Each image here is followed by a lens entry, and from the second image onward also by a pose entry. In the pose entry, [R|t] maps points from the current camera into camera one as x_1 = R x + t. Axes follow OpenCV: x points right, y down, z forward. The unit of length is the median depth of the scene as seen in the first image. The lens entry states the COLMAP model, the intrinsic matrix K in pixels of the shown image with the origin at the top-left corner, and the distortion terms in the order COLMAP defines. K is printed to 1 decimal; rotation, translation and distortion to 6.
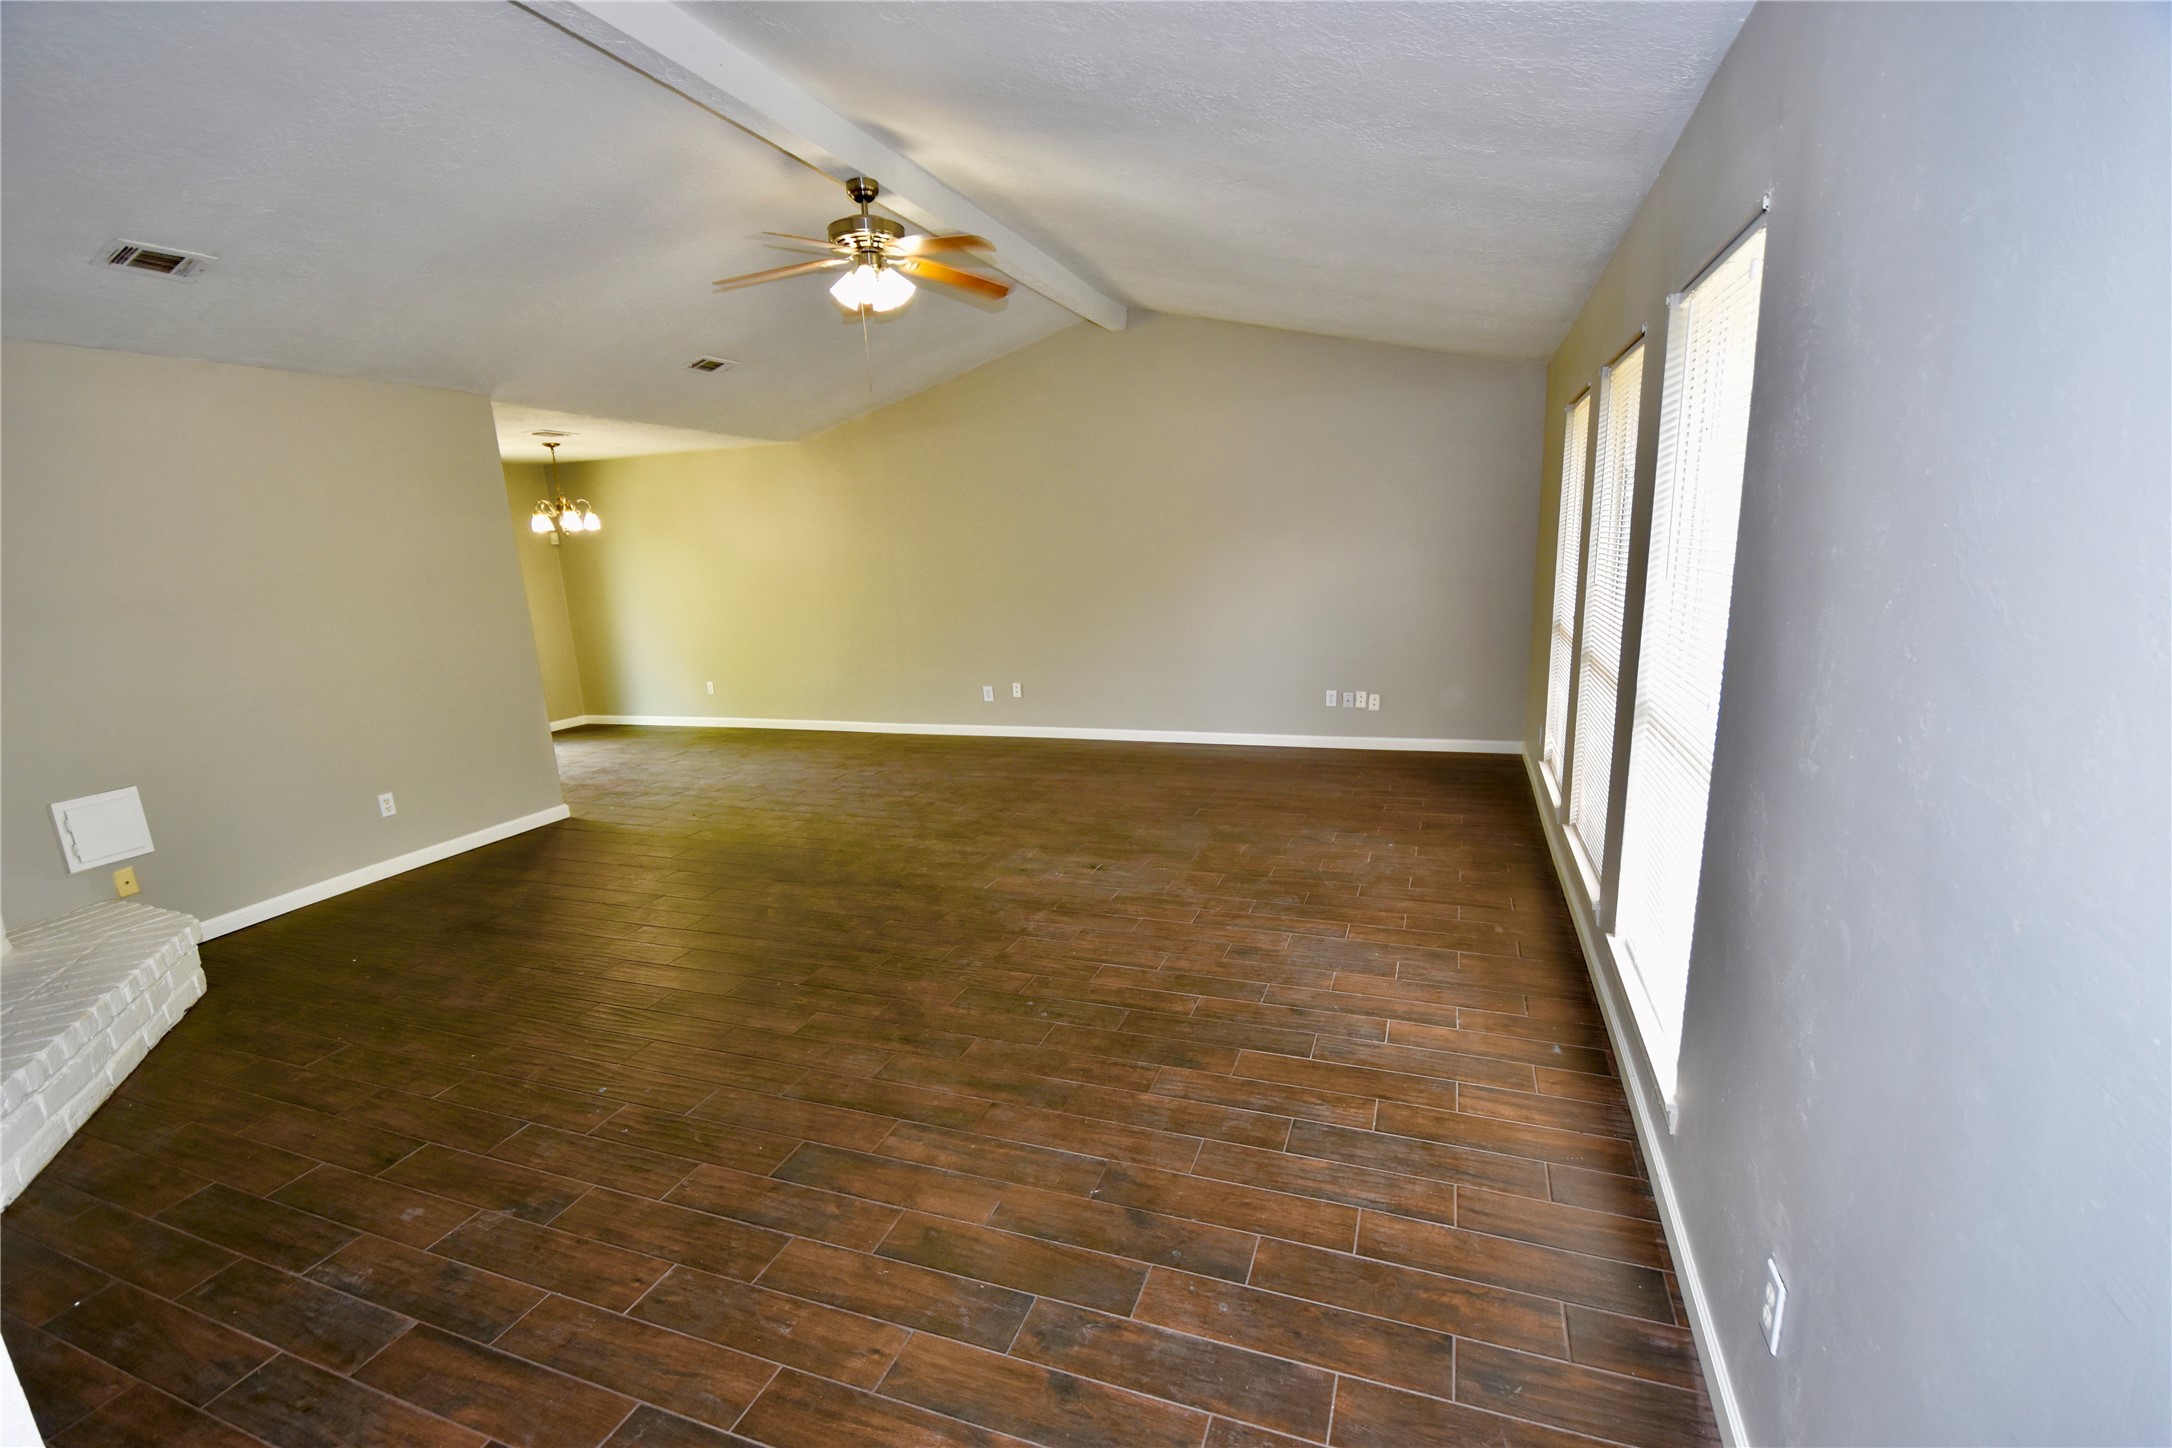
lens RADIAL K [[951.5, 0, 1083.9], [0, 951.5, 771.0], [0, 0, 1]] dist [0.017267, -0.025618]
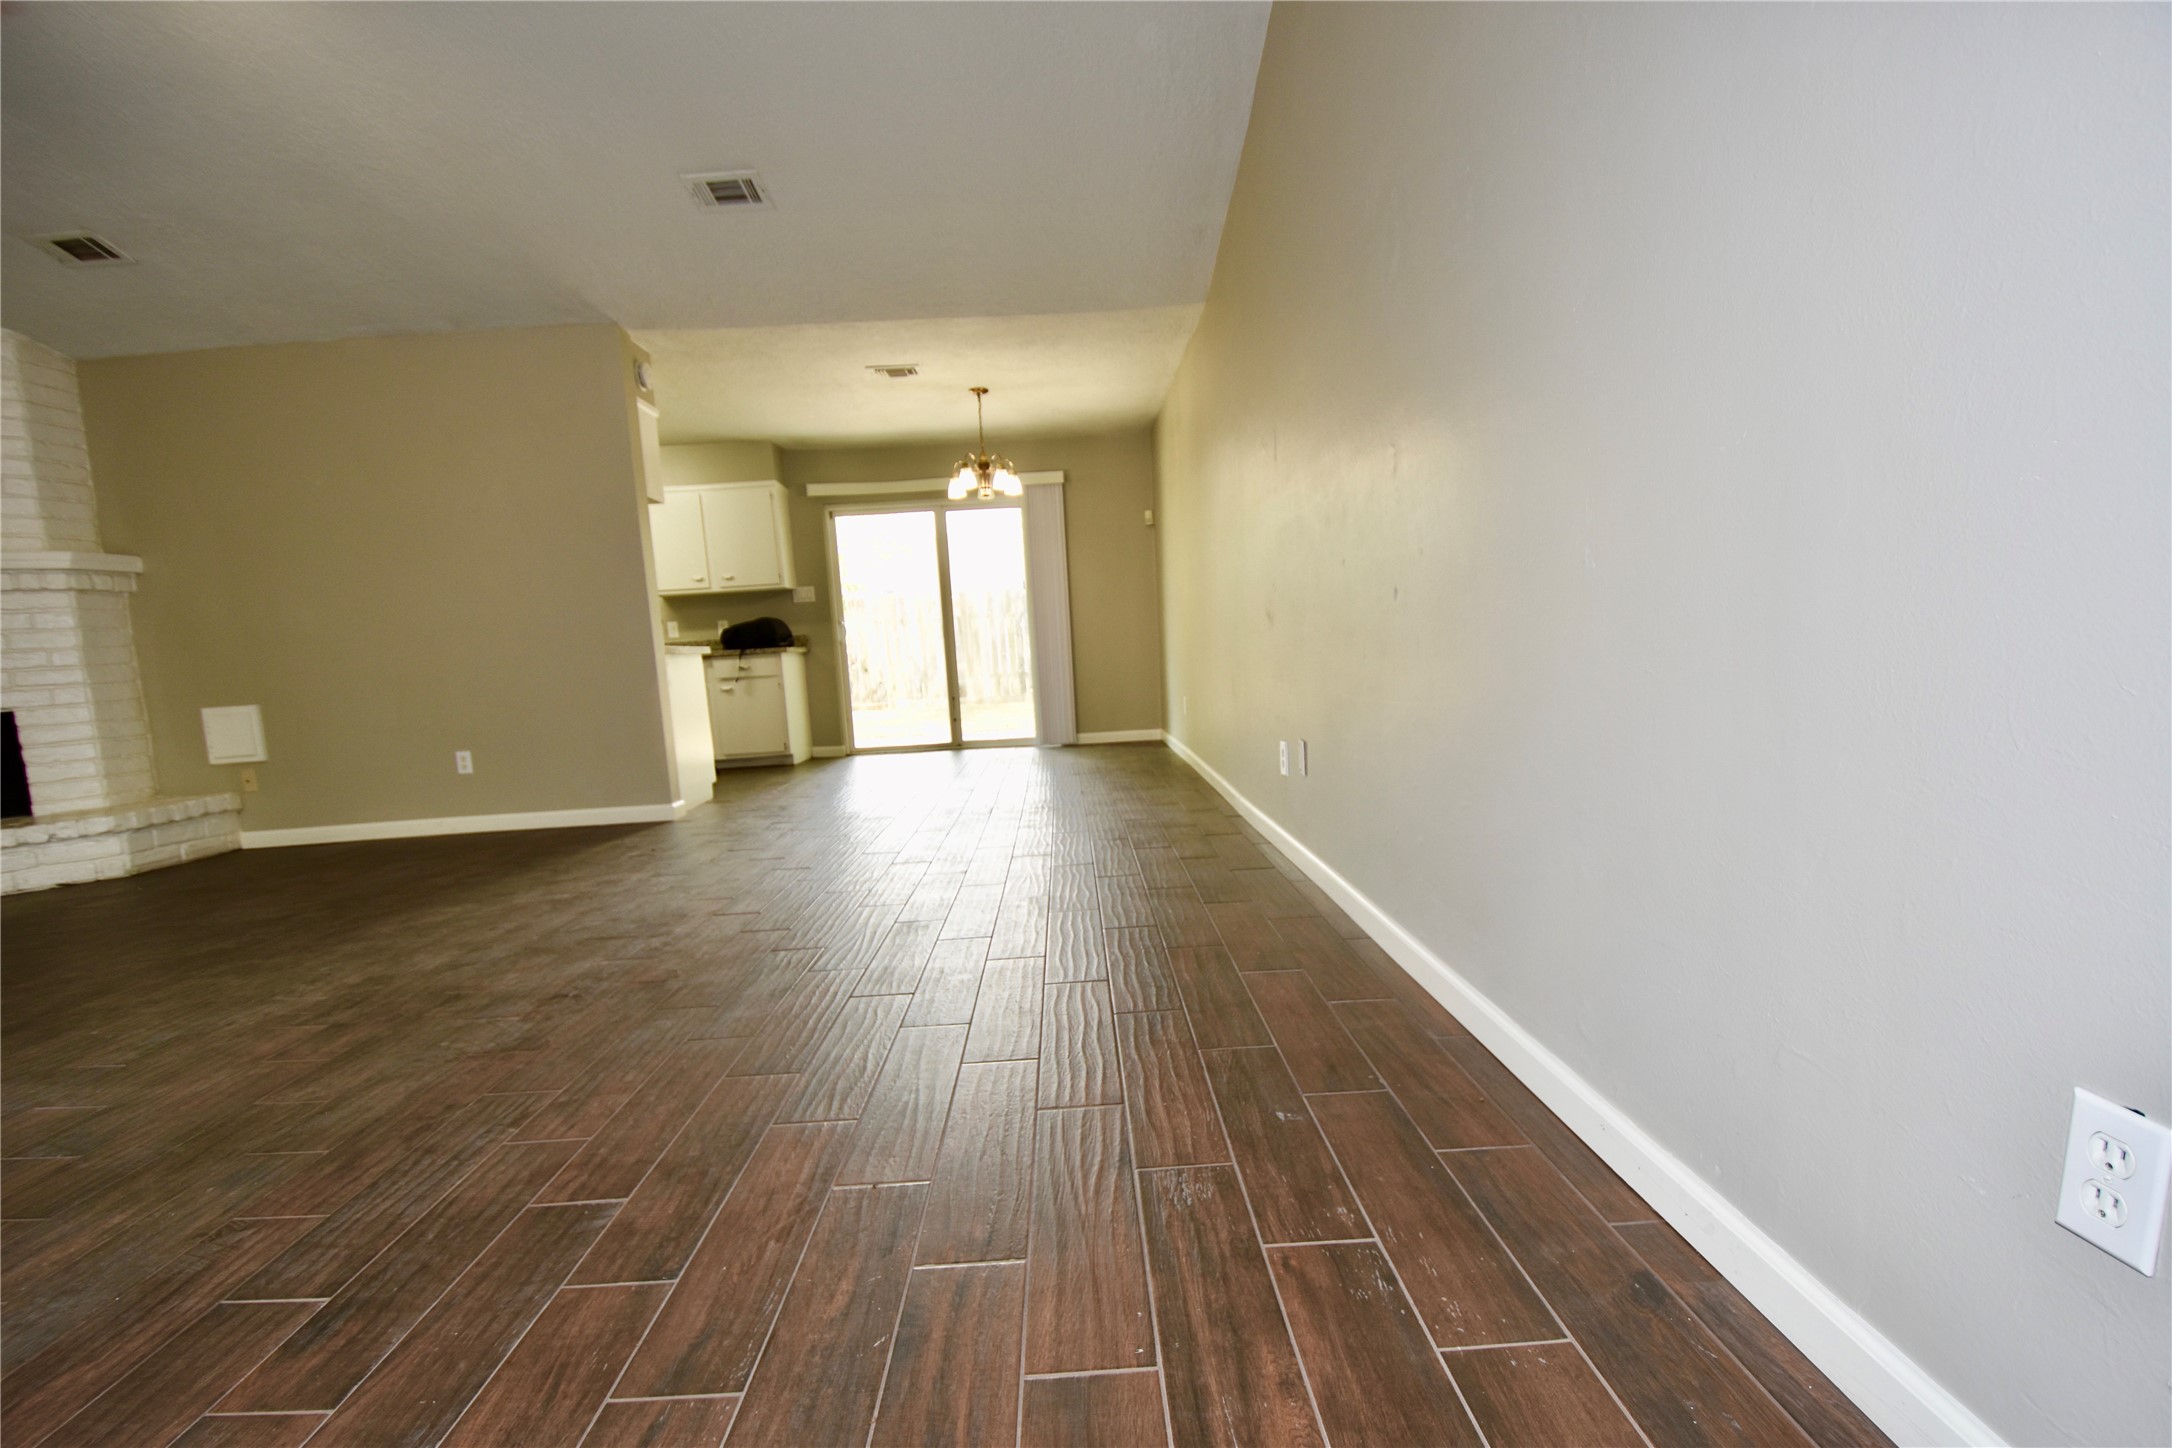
lens RADIAL K [[955.9, 0, 1086.6], [0, 955.9, 768.3], [0, 0, 1]] dist [0.003968, -0.015834]
pose [[0.377468, 0.140583, -0.915289, 0.578999], [-0.178047, 0.980985, 0.077247, -0.205010], [0.908745, 0.133807, 0.395321, 1.622811]]
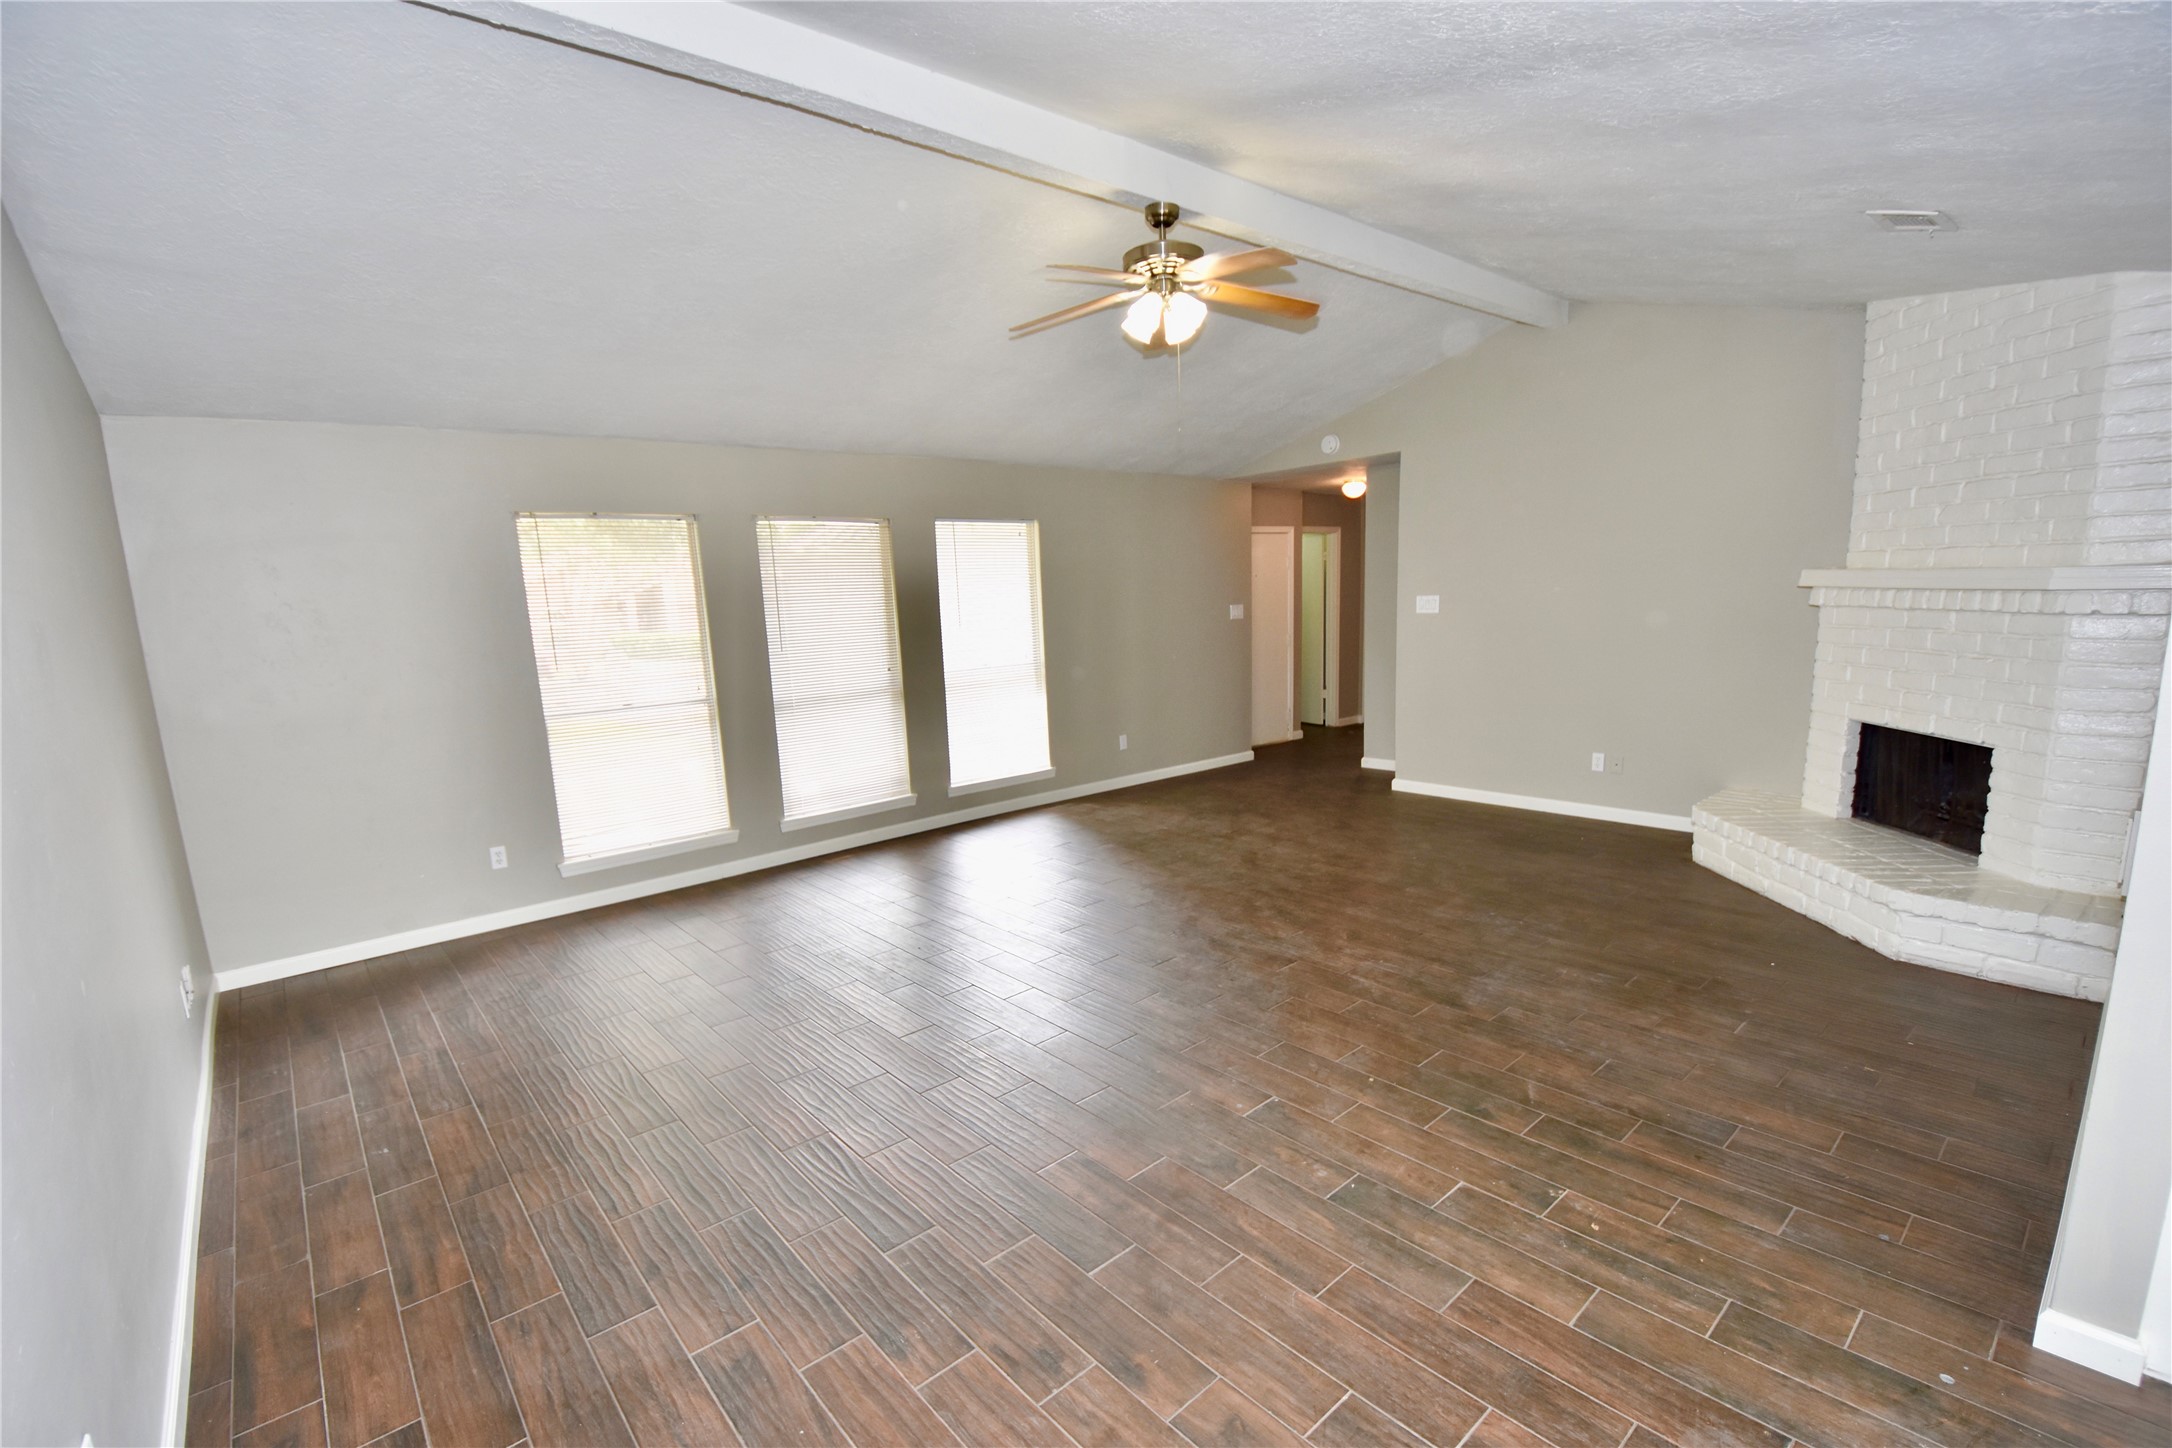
lens RADIAL K [[955.9, 0, 1086.6], [0, 955.9, 768.3], [0, 0, 1]] dist [0.003968, -0.015834]
pose [[-0.873981, -0.006595, 0.485915, -0.672155], [0.190739, 0.915012, 0.355487, -0.493115], [-0.446963, 0.403372, -0.798446, 2.149741]]
